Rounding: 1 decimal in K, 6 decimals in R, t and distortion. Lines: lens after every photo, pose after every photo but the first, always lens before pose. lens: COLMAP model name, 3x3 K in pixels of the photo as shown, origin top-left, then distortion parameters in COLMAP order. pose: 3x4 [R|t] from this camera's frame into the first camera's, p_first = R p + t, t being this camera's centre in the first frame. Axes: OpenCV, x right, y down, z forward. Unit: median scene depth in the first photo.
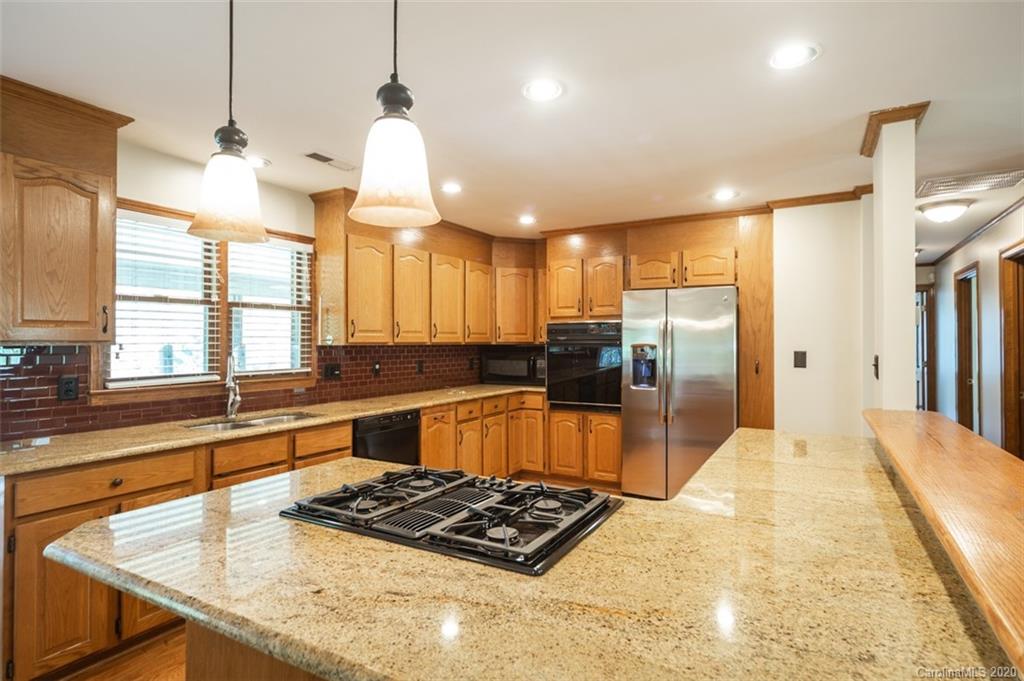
lens RADIAL K [[527.4, 0, 512.1], [0, 527.4, 338.9], [0, 0, 1]] dist [-0.002302, -0.000721]
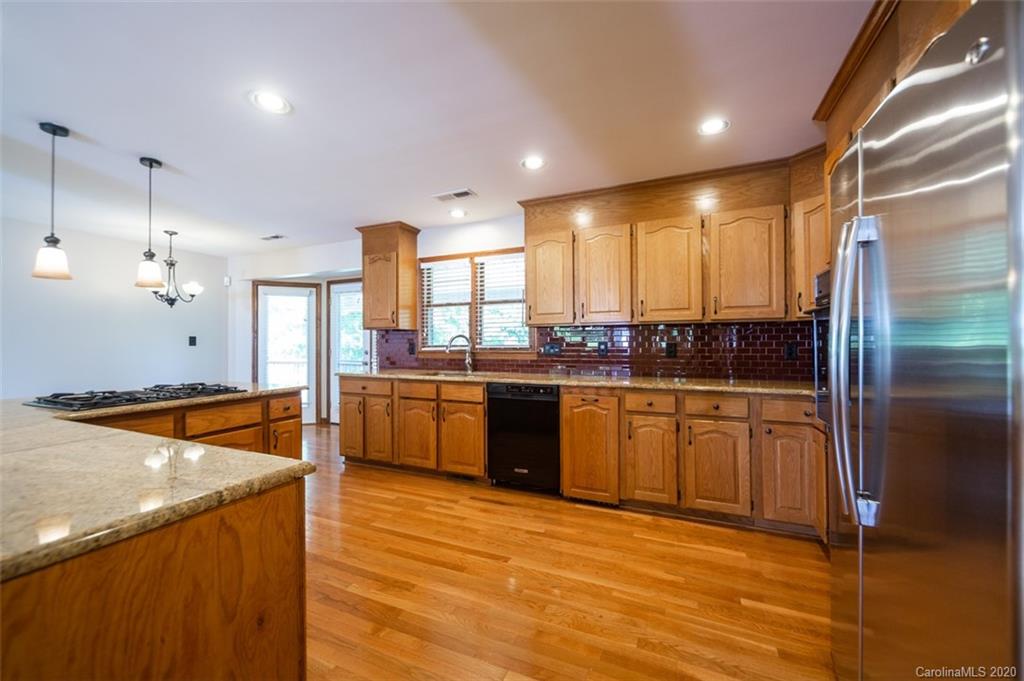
lens RADIAL K [[394.8, 0, 515.6], [0, 394.8, 342.8], [0, 0, 1]] dist [0.002928, -0.000189]
pose [[0.105547, 0.004881, -0.994402, 0.590873], [0.014887, 0.999868, 0.006488, 0.042231], [0.994303, -0.015489, 0.105460, 0.844671]]
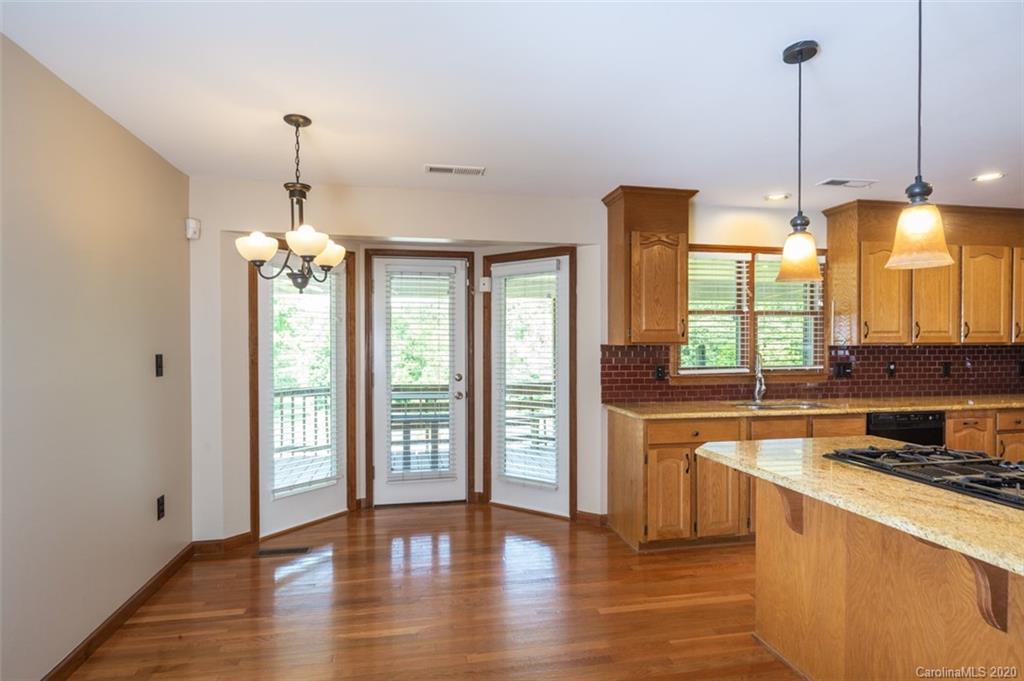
lens RADIAL K [[534.9, 0, 513.0], [0, 534.9, 351.6], [0, 0, 1]] dist [-0.003725, -0.002455]
pose [[0.652289, 0.010535, -0.757897, 0.050271], [0.006806, 0.999782, 0.019756, -0.001894], [0.757940, -0.018045, 0.652075, -0.244198]]
